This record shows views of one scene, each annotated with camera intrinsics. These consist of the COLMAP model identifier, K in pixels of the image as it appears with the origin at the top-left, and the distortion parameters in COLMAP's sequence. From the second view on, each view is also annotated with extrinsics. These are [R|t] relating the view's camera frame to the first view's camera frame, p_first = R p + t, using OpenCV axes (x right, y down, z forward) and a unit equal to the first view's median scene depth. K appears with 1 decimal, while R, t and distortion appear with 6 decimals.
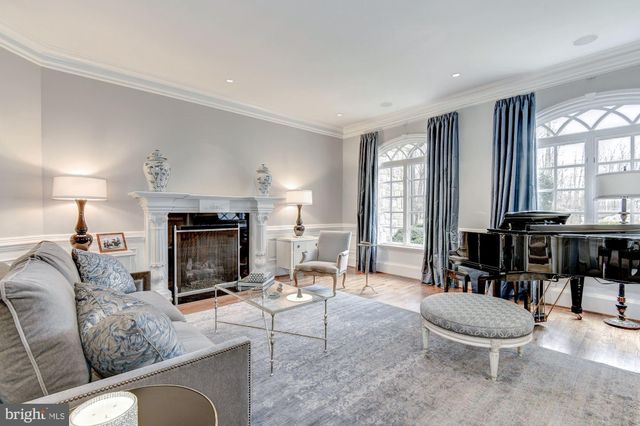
lens RADIAL K [[292.9, 0, 320.0], [0, 292.9, 213.0], [0, 0, 1]] dist [0.002683, 0.000103]
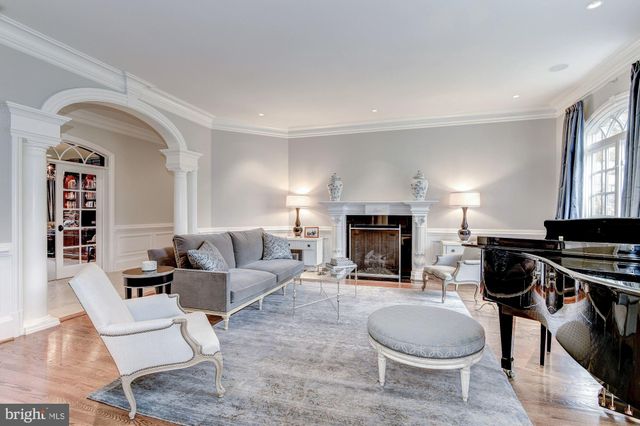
lens RADIAL K [[303.7, 0, 320.0], [0, 303.7, 213.0], [0, 0, 1]] dist [0.001889, 0.000196]
pose [[0.506051, 0.005533, -0.862486, 0.611140], [-0.002429, 0.999985, 0.004989, -0.015436], [0.862500, -0.000430, 0.506057, 0.120879]]
